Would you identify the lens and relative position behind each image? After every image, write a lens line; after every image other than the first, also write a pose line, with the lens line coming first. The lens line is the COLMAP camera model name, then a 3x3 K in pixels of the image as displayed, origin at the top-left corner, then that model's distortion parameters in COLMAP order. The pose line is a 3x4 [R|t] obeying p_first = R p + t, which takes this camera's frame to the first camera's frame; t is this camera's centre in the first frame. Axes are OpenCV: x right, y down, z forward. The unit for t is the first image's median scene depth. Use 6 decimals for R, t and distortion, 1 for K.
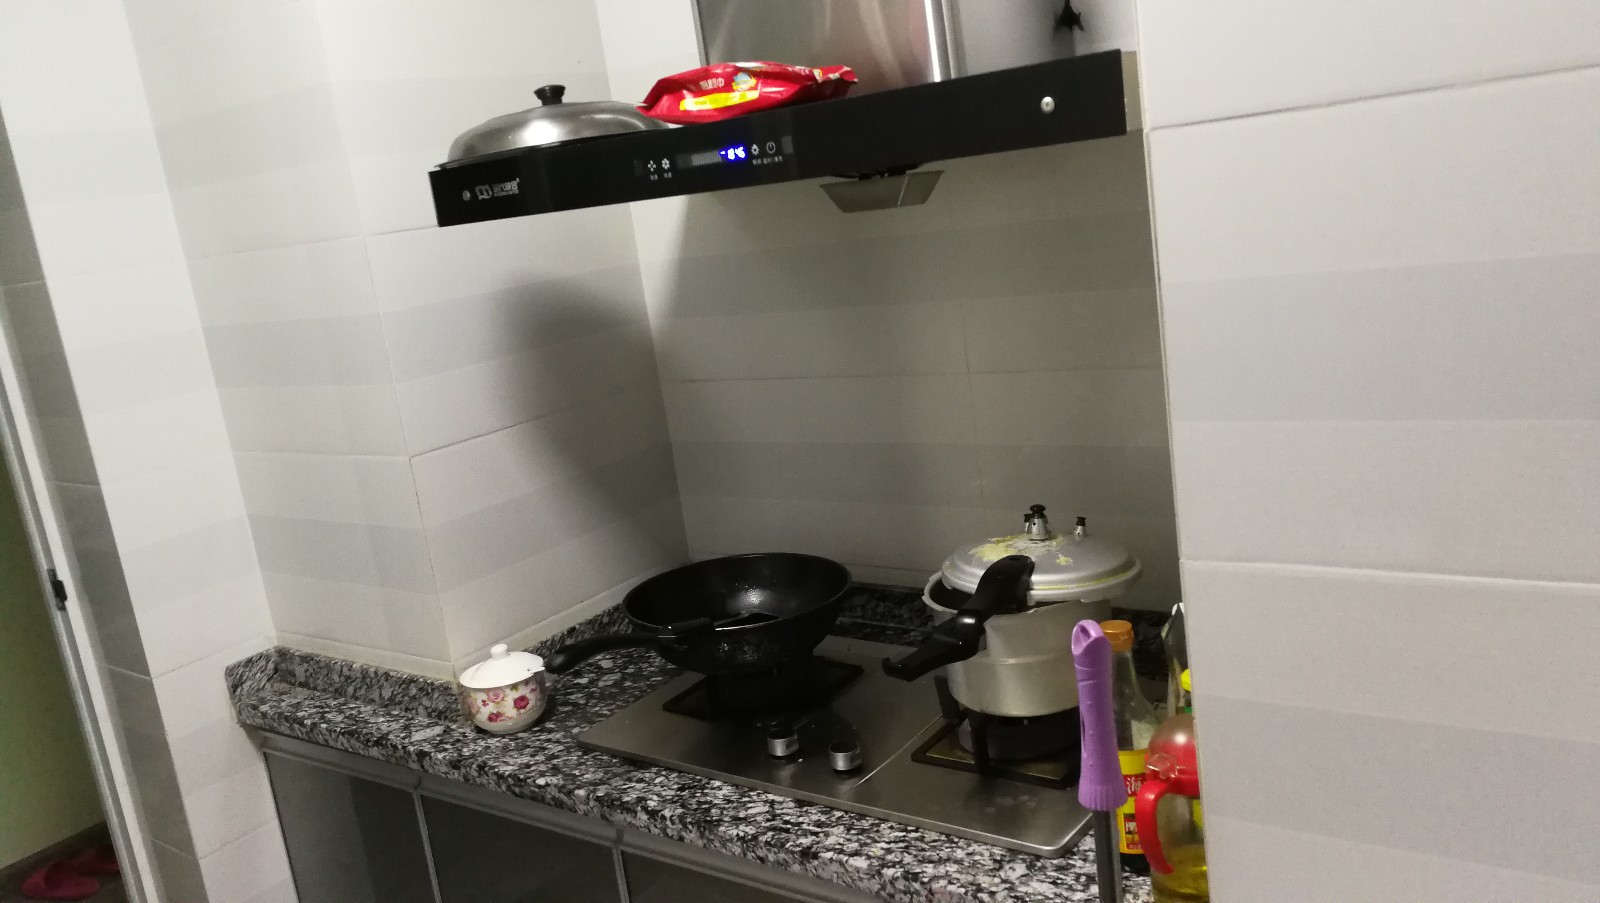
lens RADIAL K [[1295.0, 0, 802.1], [0, 1295.0, 452.6], [0, 0, 1]] dist [0.008842, -0.005469]
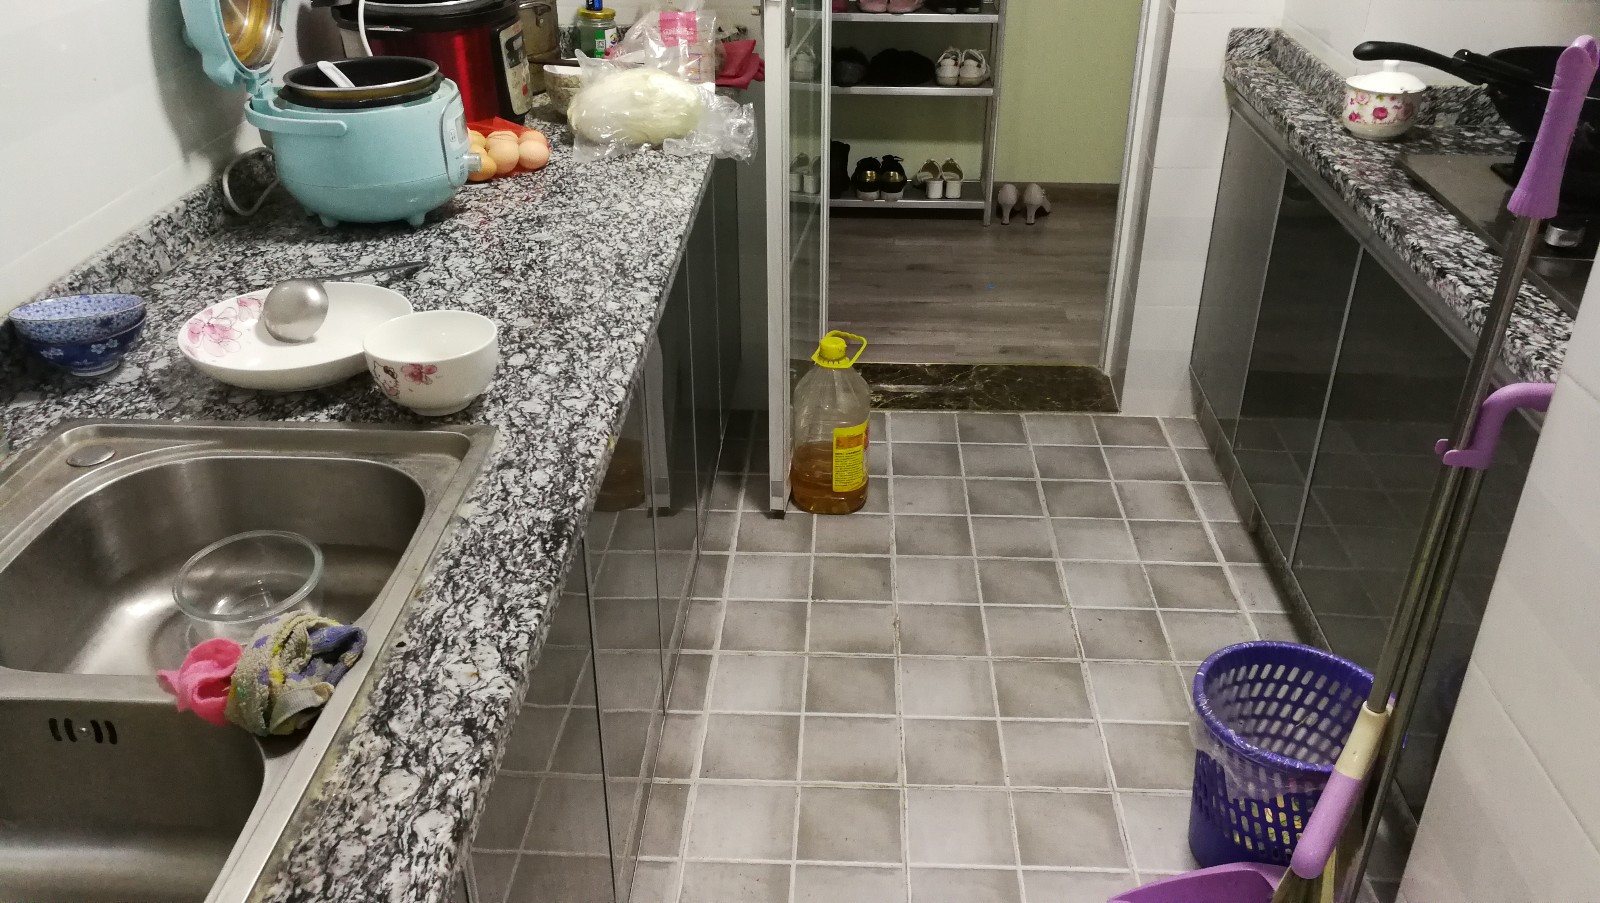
lens RADIAL K [[1295.0, 0, 801.3], [0, 1295.0, 457.5], [0, 0, 1]] dist [0.008842, -0.005469]
pose [[0.534308, 0.527147, -0.660780, 0.415215], [-0.262244, 0.846524, 0.463276, 0.056399], [0.803581, -0.074246, 0.590546, -0.087680]]
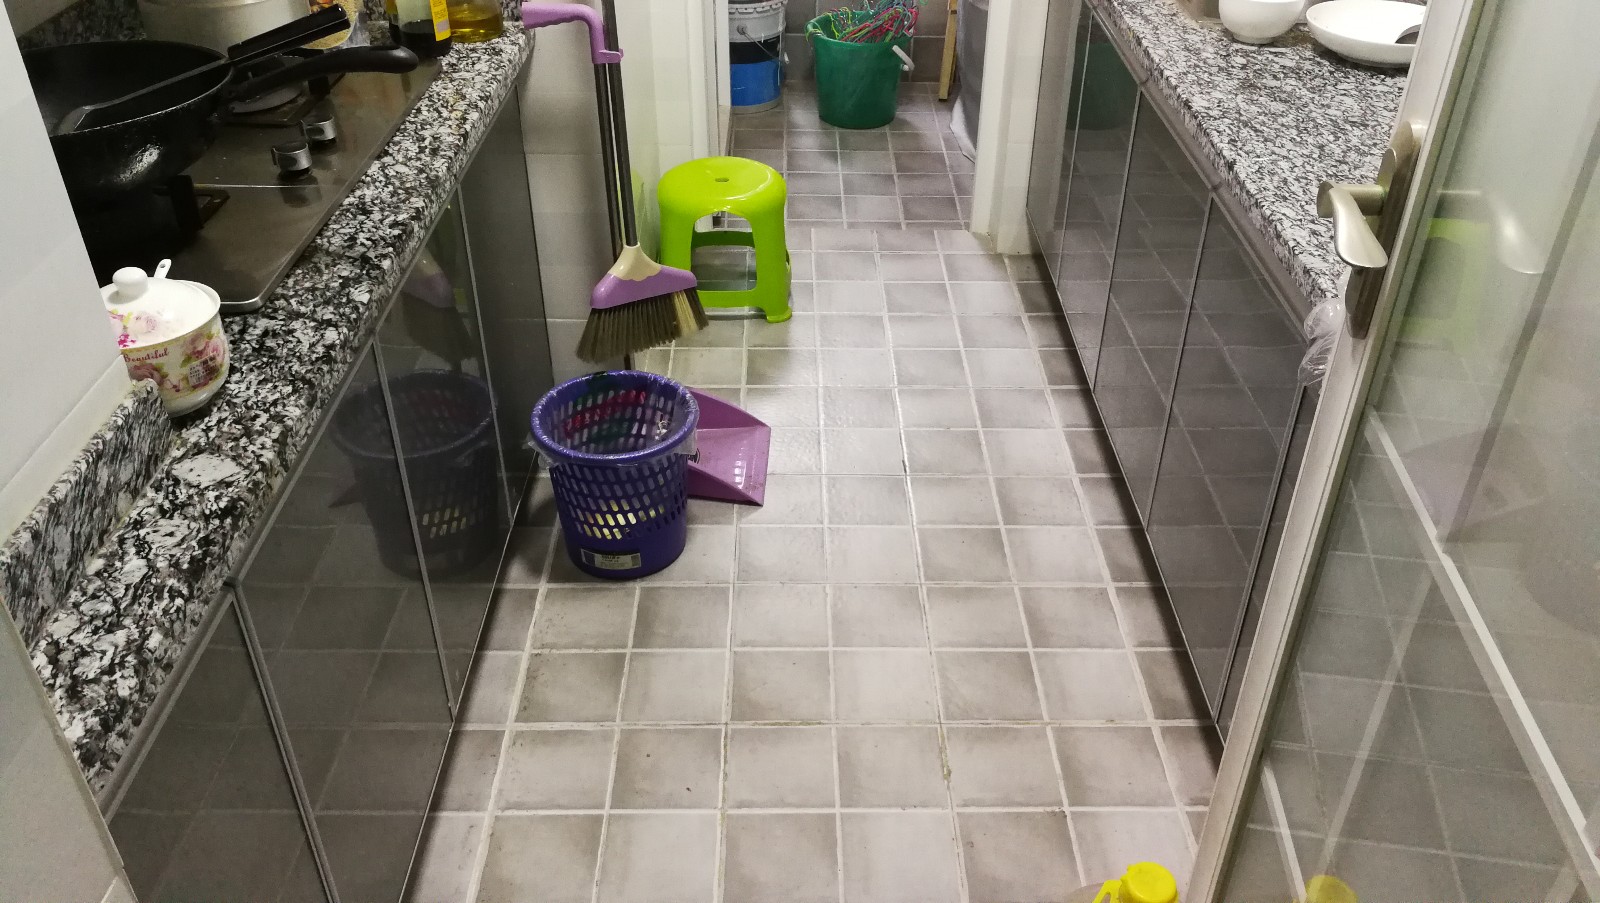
lens RADIAL K [[1295.0, 0, 800.8], [0, 1295.0, 453.0], [0, 0, 1]] dist [0.008842, -0.005469]
pose [[-0.578931, -0.346402, 0.738136, -0.865478], [0.252468, 0.784627, 0.566234, -0.035268], [-0.775306, 0.514166, -0.366789, 1.041480]]
